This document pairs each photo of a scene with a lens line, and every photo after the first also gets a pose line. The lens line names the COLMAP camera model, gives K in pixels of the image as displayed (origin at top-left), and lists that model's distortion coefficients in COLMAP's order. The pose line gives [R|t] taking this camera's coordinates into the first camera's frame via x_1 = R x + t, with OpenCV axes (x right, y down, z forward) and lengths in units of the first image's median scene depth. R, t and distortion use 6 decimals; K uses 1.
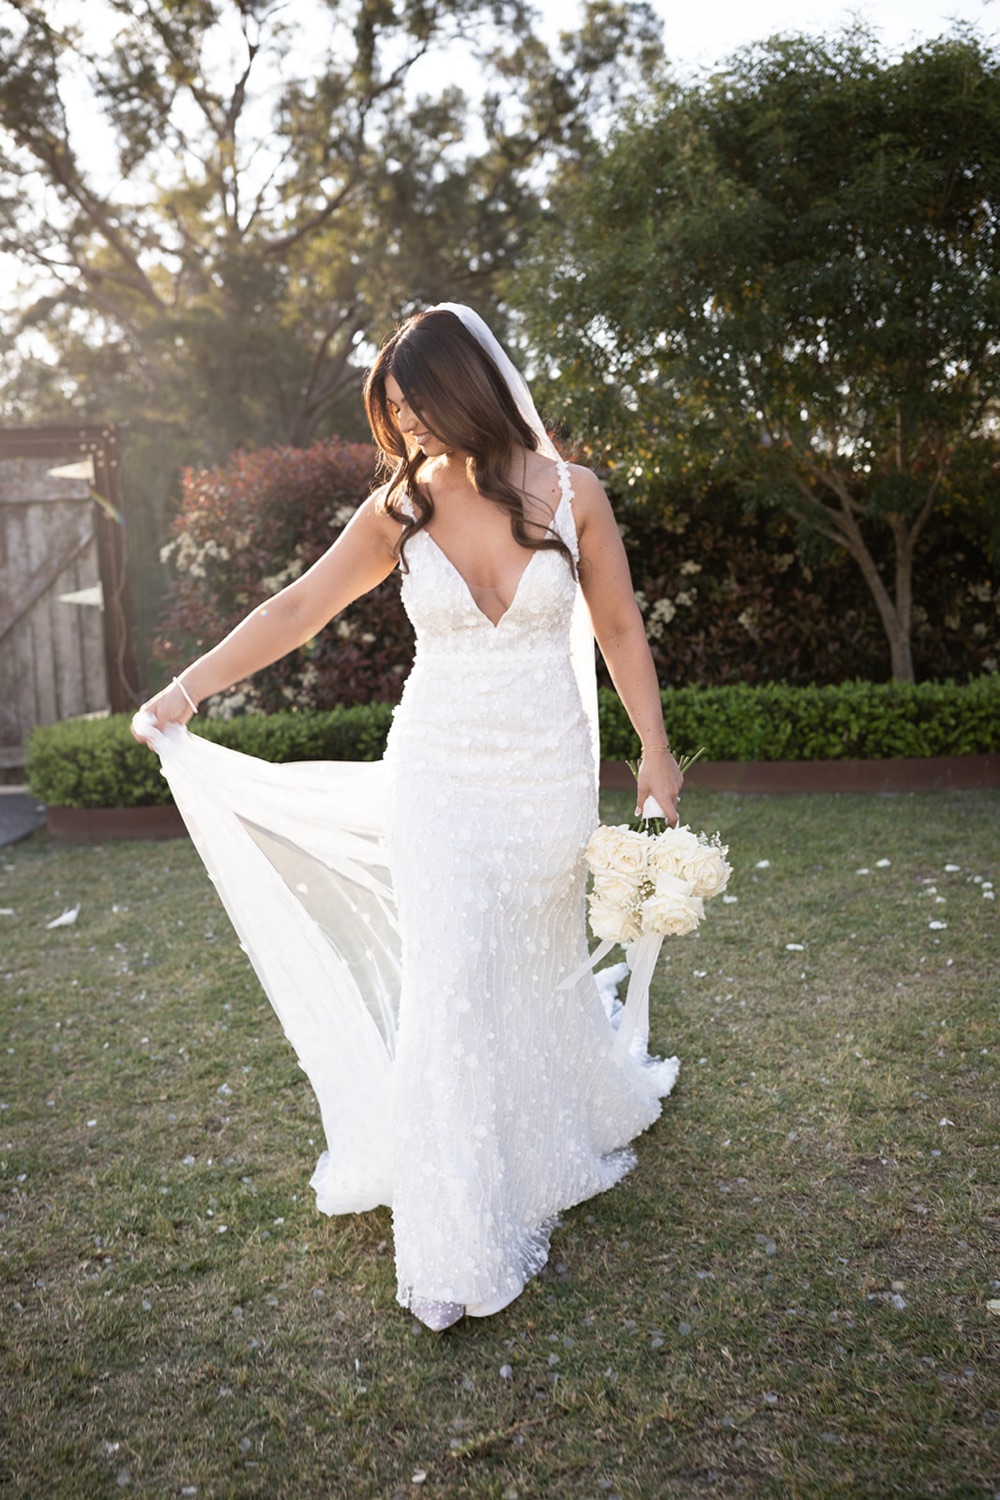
lens RADIAL K [[1471.4, 0, 500.0], [0, 1471.4, 750.0], [0, 0, 1]] dist [-0.016374, 0.012010]
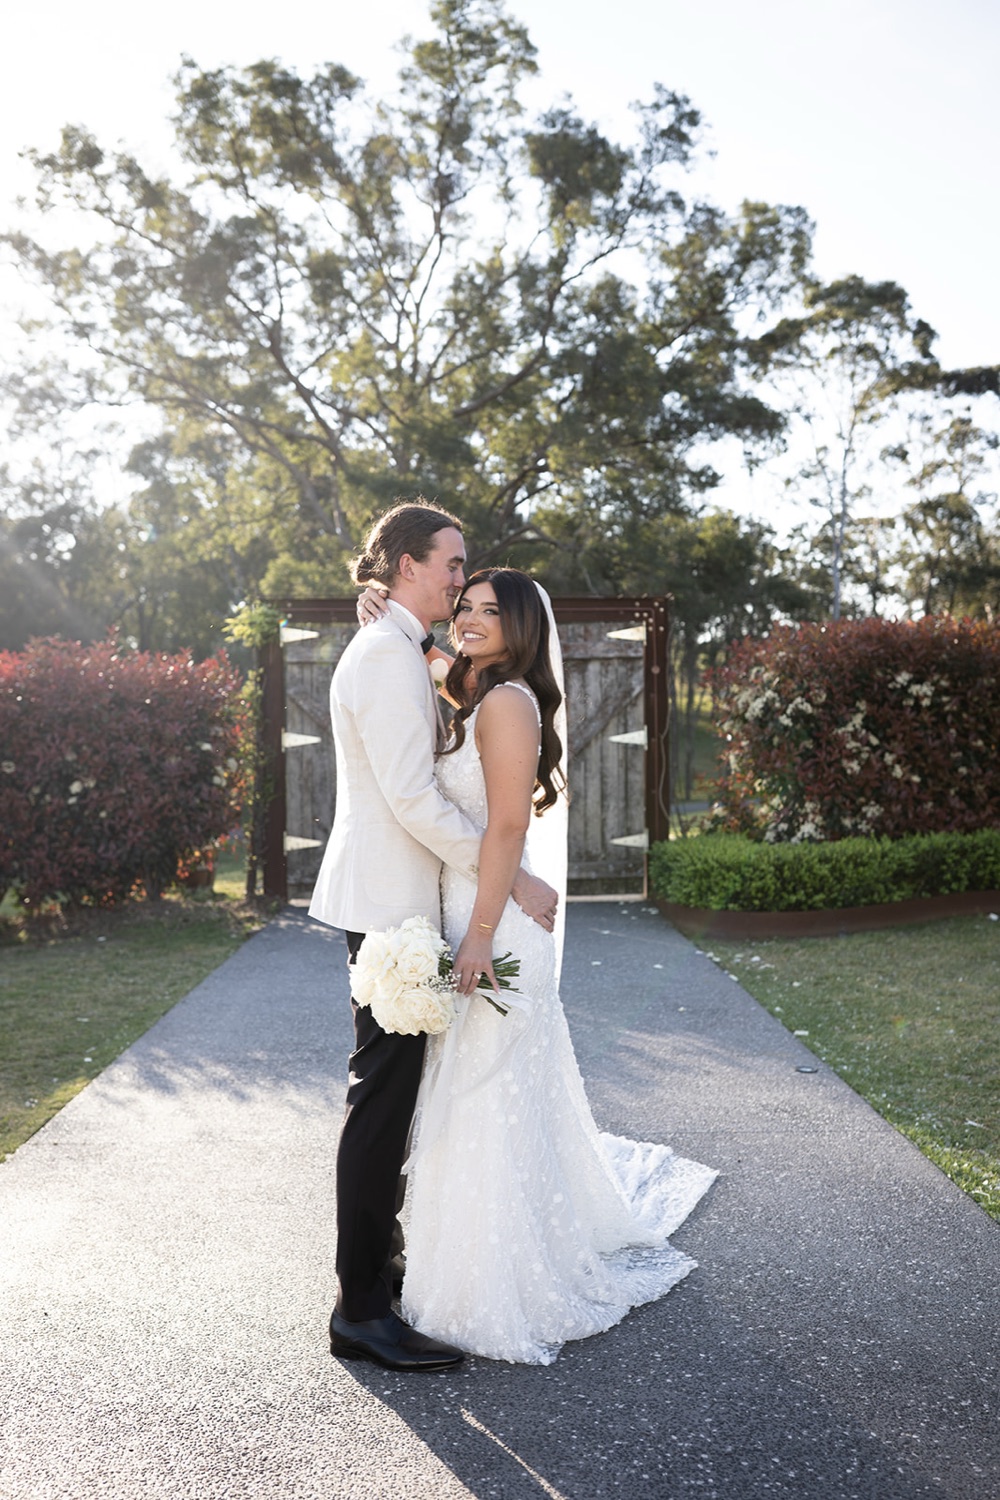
lens RADIAL K [[1471.4, 0, 500.0], [0, 1471.4, 750.0], [0, 0, 1]] dist [-0.016374, 0.012010]
pose [[0.999644, 0.023746, 0.012165, -0.450067], [-0.022512, 0.995398, -0.093150, 0.021338], [-0.014320, 0.092843, 0.995578, -0.209502]]
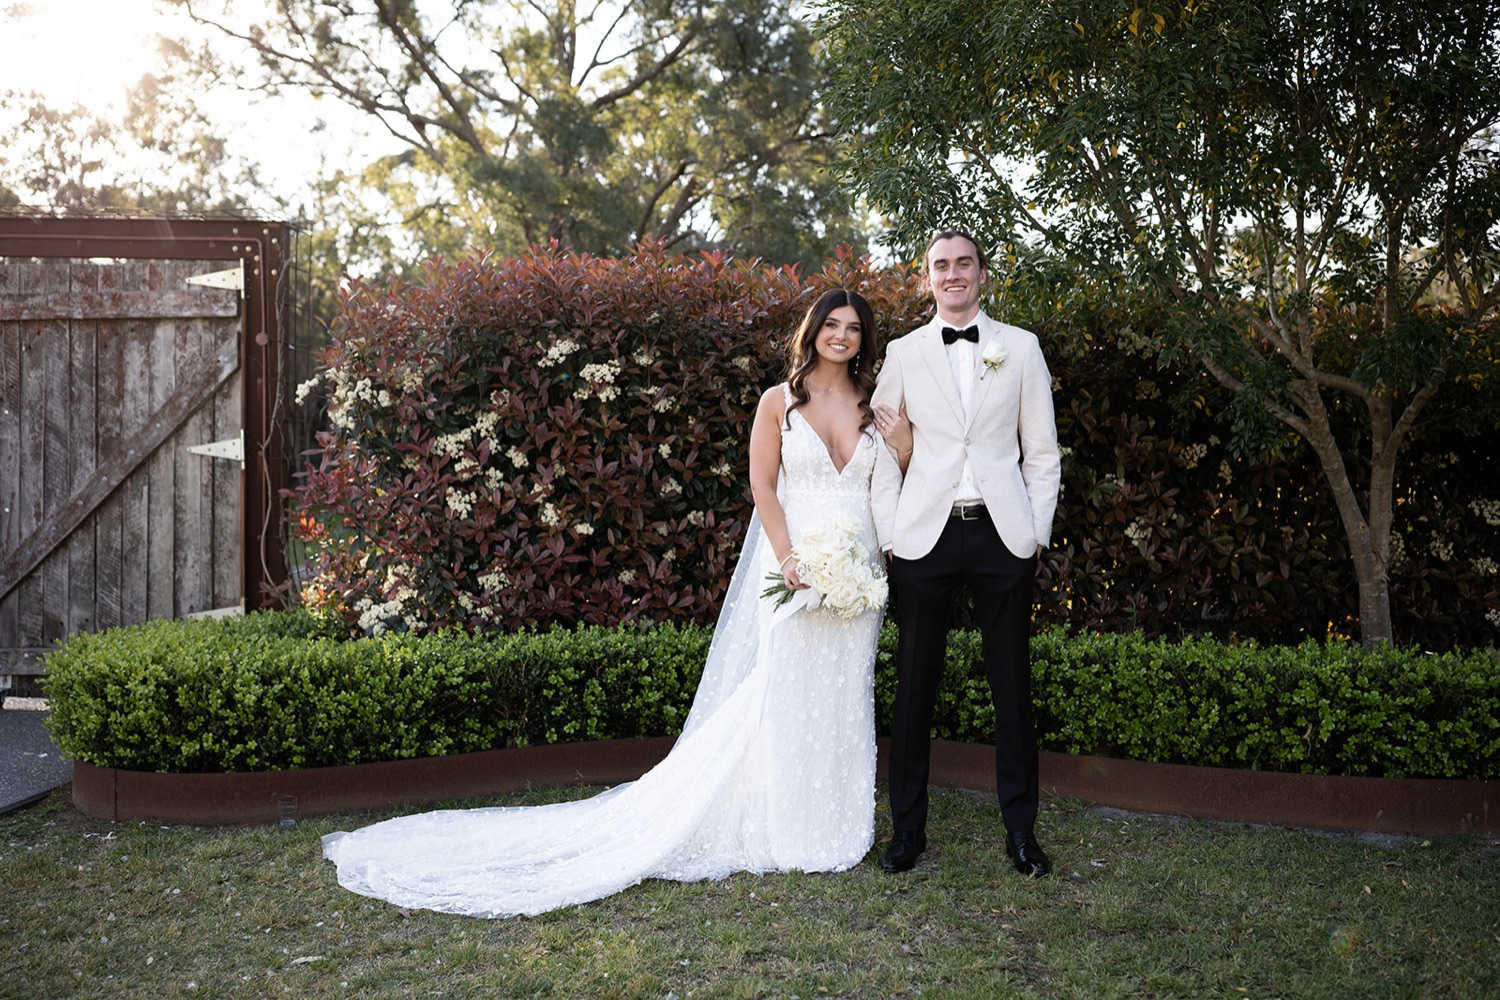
lens RADIAL K [[1470.9, 0, 750.0], [0, 1470.9, 500.0], [0, 0, 1]] dist [0.011765, 0.003172]
pose [[0.996756, 0.054691, -0.059040, 0.027755], [-0.059778, 0.994312, -0.088147, -0.033534], [0.053884, 0.091390, 0.994356, 0.317802]]
